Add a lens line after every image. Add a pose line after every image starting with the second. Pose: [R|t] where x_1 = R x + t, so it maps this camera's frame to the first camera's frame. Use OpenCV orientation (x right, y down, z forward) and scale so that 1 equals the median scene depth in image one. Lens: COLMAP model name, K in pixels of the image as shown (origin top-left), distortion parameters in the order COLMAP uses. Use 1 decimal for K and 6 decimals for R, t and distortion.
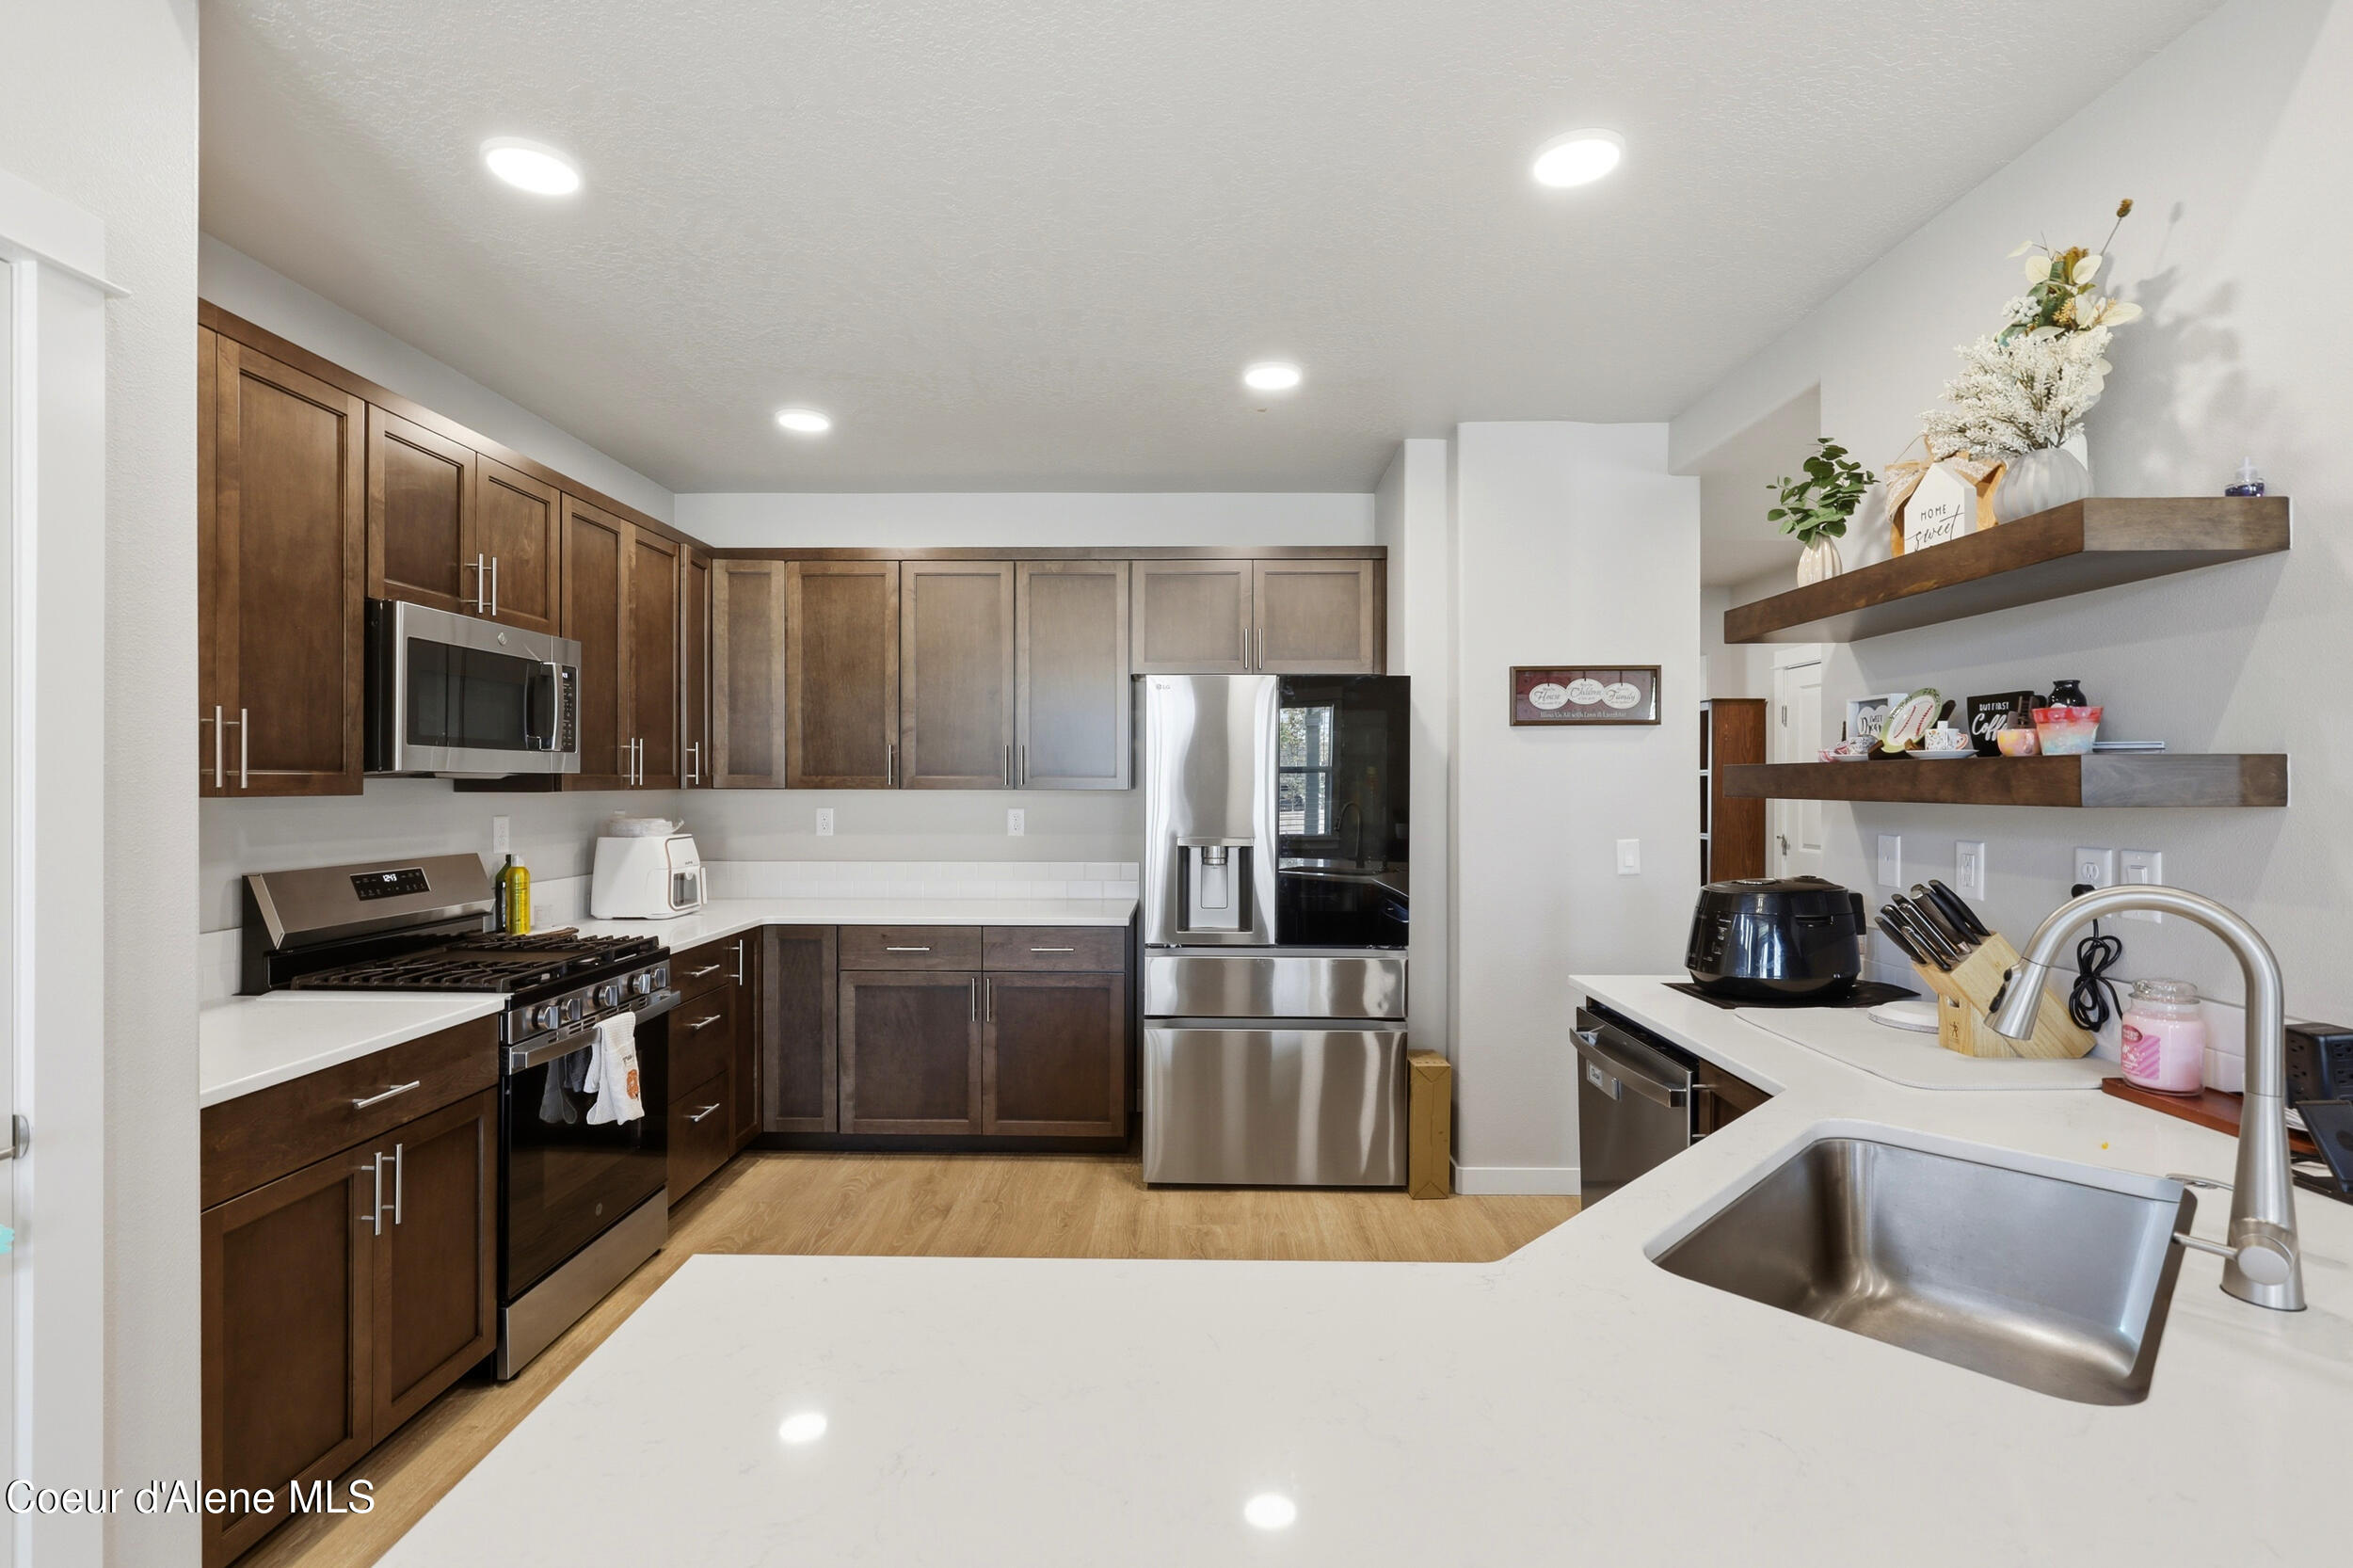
lens RADIAL K [[1074.8, 0, 1182.3], [0, 1074.8, 771.3], [0, 0, 1]] dist [0.000099, -0.000863]
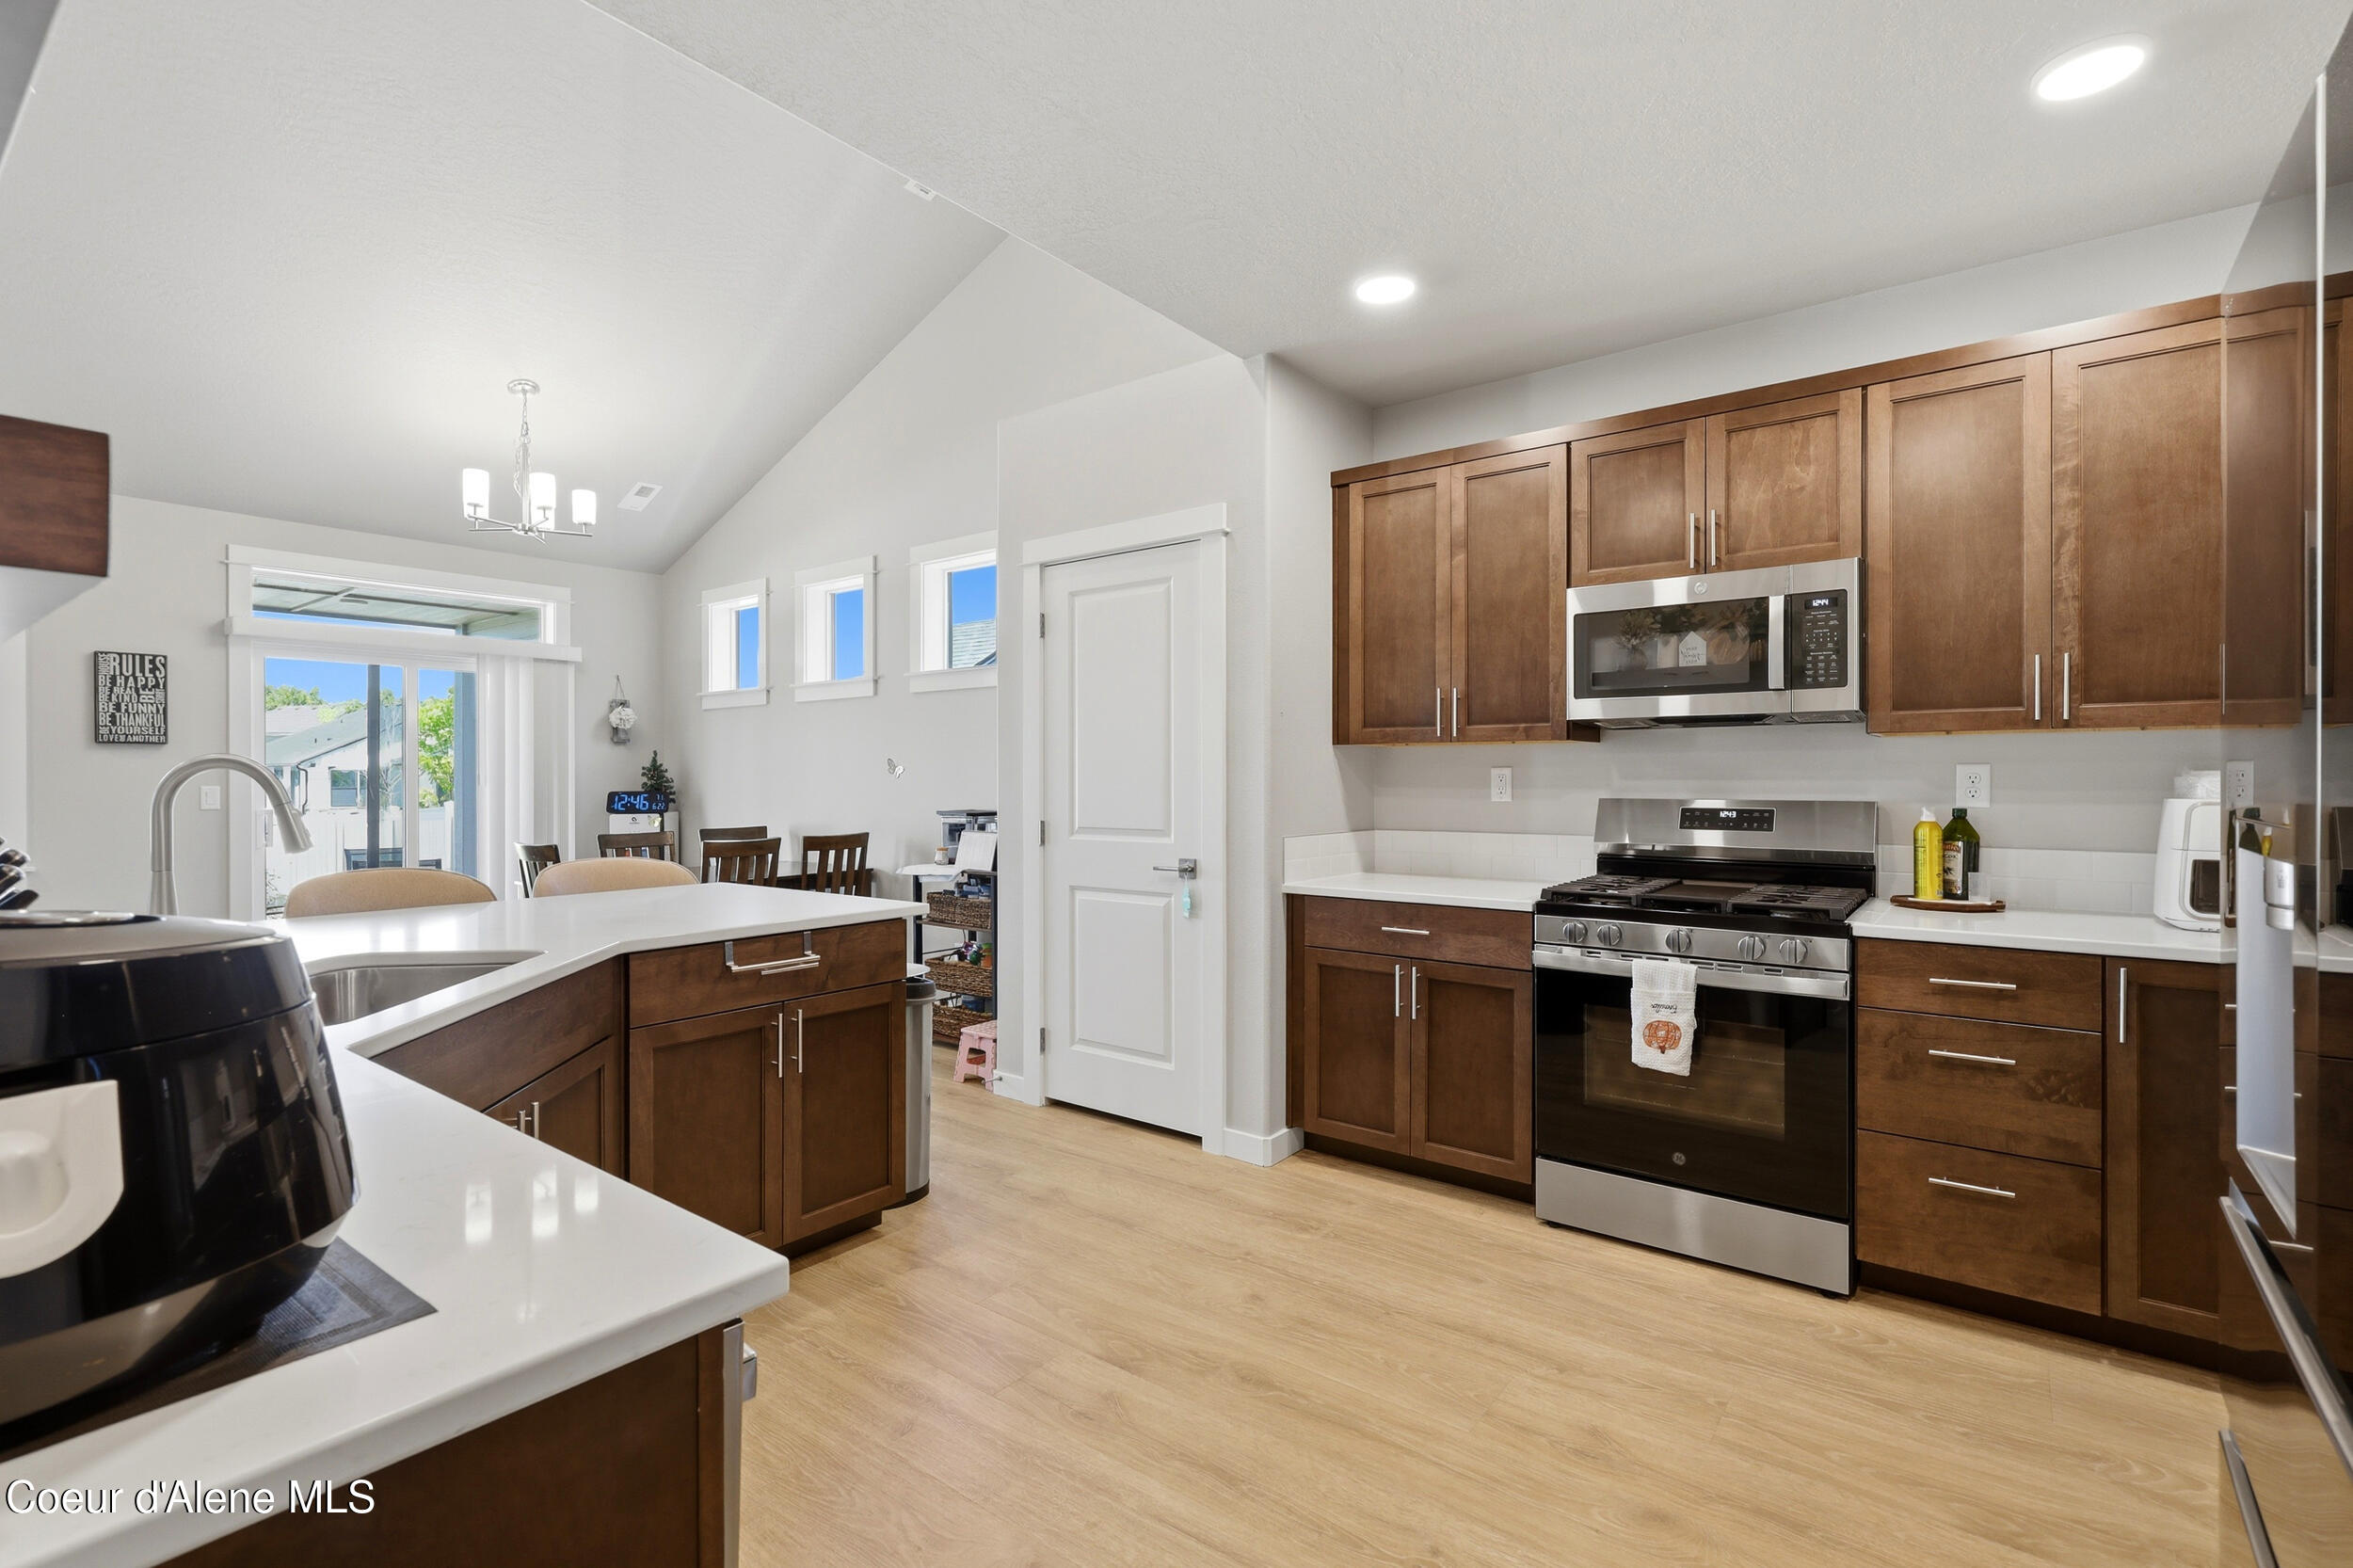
lens RADIAL K [[1074.8, 0, 1182.3], [0, 1074.8, 771.3], [0, 0, 1]] dist [0.000099, -0.000863]
pose [[-0.593556, -0.001241, -0.804792, 0.585622], [0.007664, 0.999945, -0.007195, 0.065787], [0.804756, -0.010438, -0.593514, 1.387427]]
